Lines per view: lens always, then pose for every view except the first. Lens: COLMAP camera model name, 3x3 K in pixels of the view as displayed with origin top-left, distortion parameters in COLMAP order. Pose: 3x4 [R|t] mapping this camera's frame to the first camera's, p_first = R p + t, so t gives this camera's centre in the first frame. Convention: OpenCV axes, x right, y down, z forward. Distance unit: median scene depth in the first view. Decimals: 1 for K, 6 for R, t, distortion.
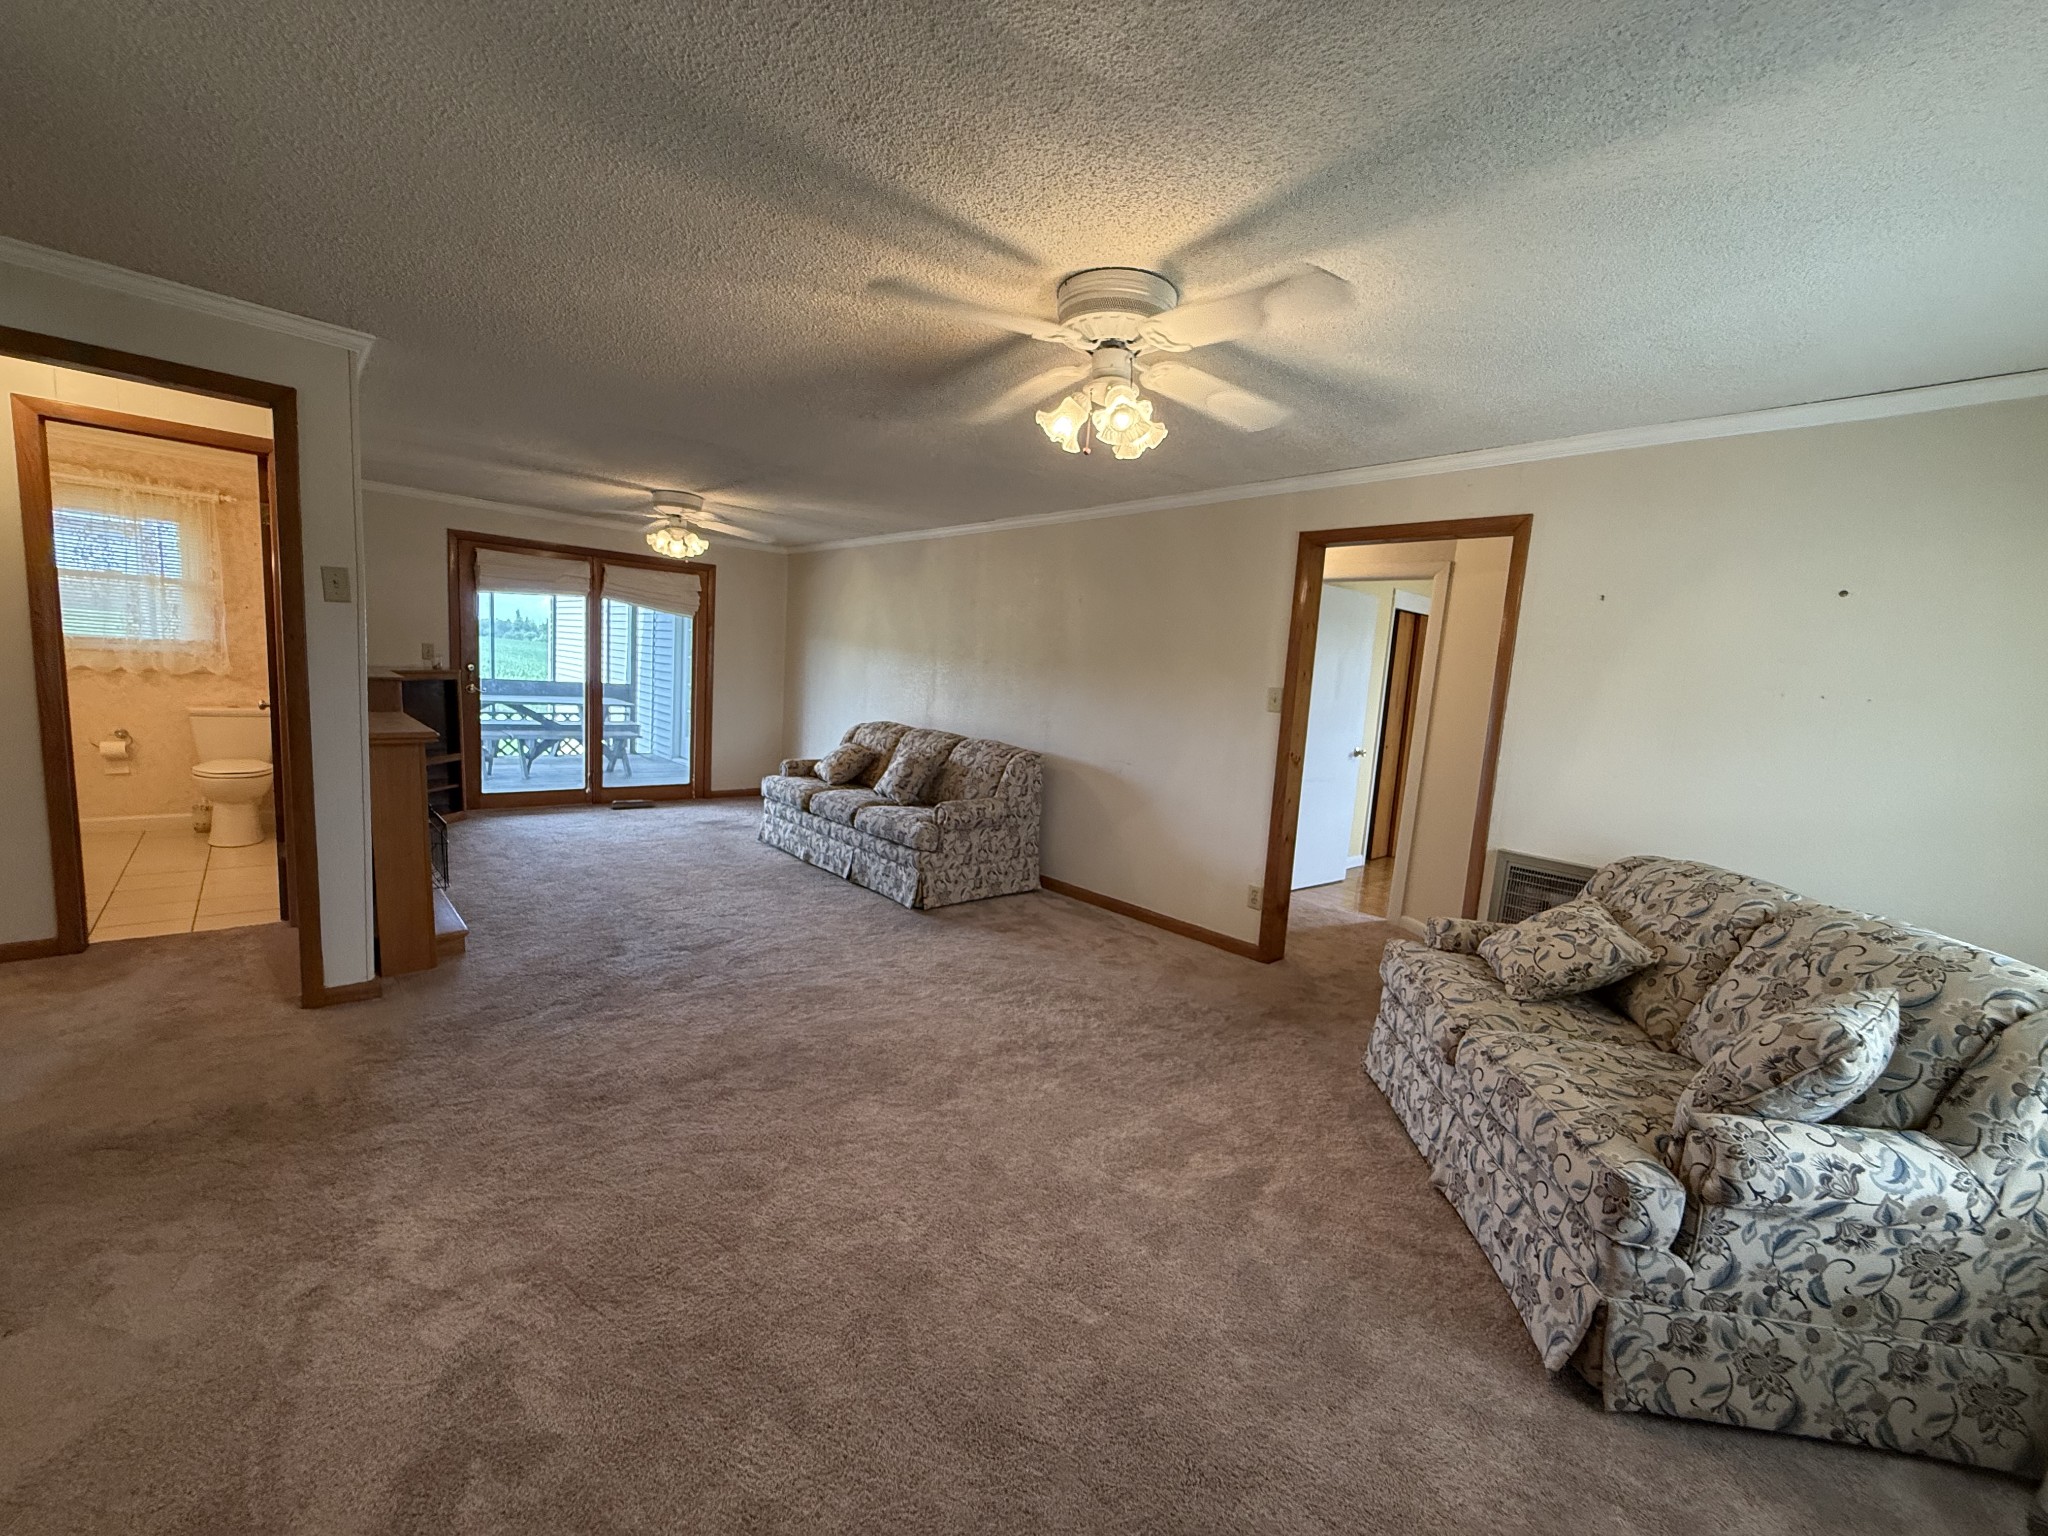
lens RADIAL K [[818.8, 0, 1021.4], [0, 818.8, 770.5], [0, 0, 1]] dist [-0.000035, 0.000197]
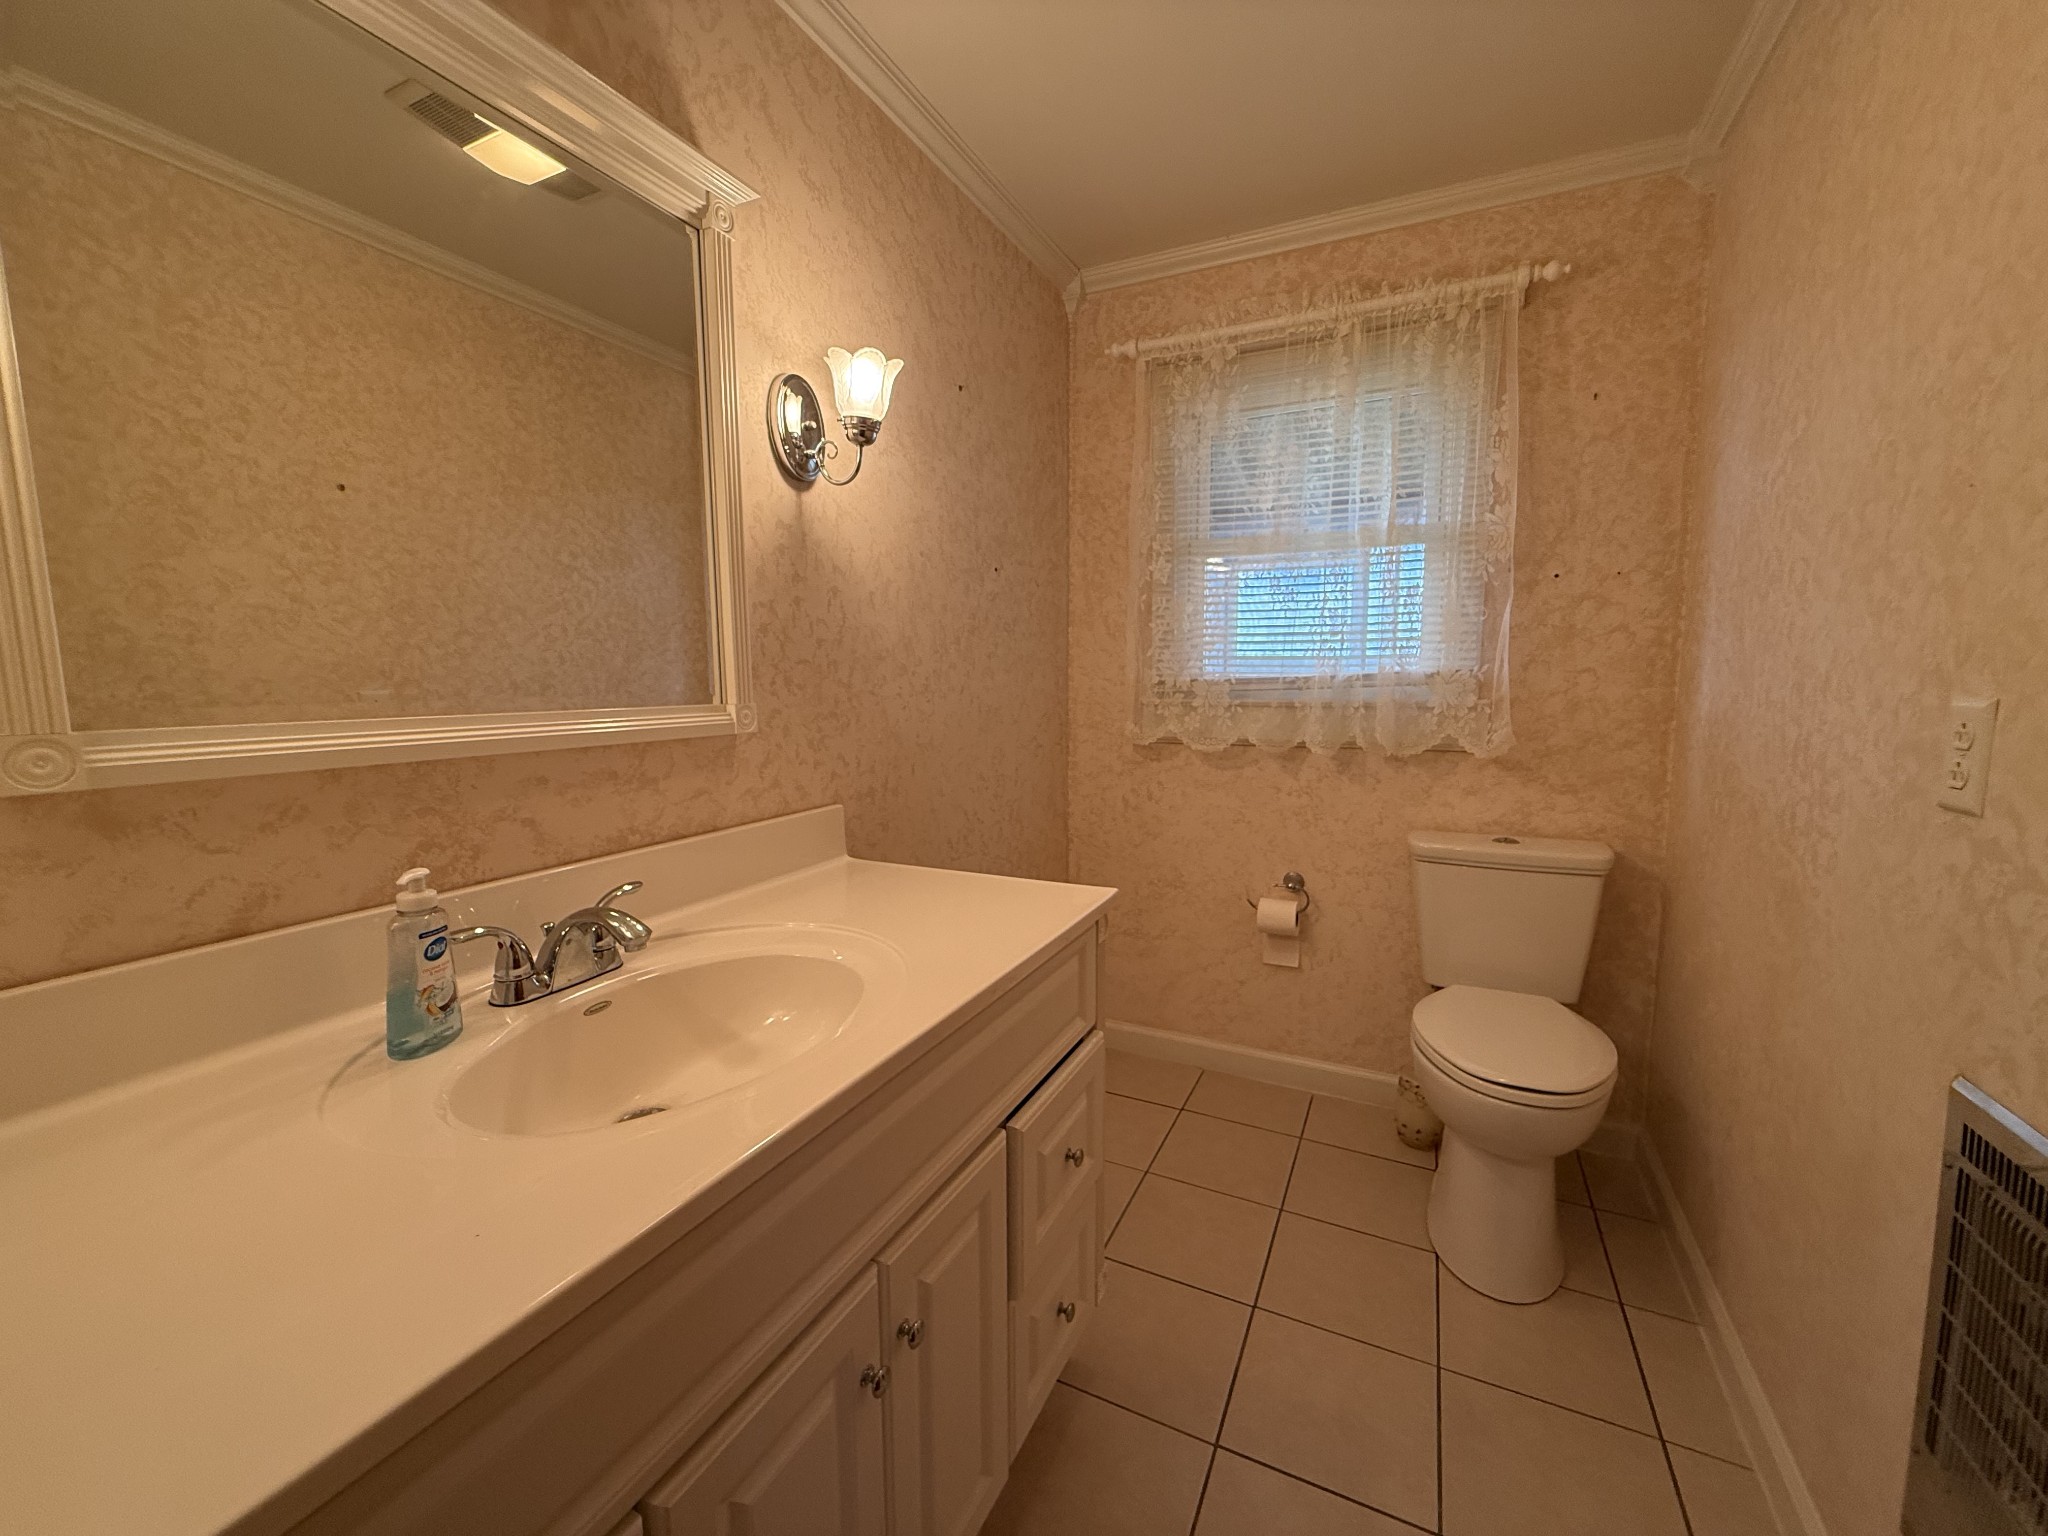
lens RADIAL K [[818.8, 0, 1021.4], [0, 818.8, 770.5], [0, 0, 1]] dist [-0.000035, 0.000197]
pose [[0.346431, 0.040667, -0.937193, -0.705668], [-0.080812, 0.996640, 0.013375, -0.099992], [0.934588, 0.071103, 0.348553, 0.675647]]
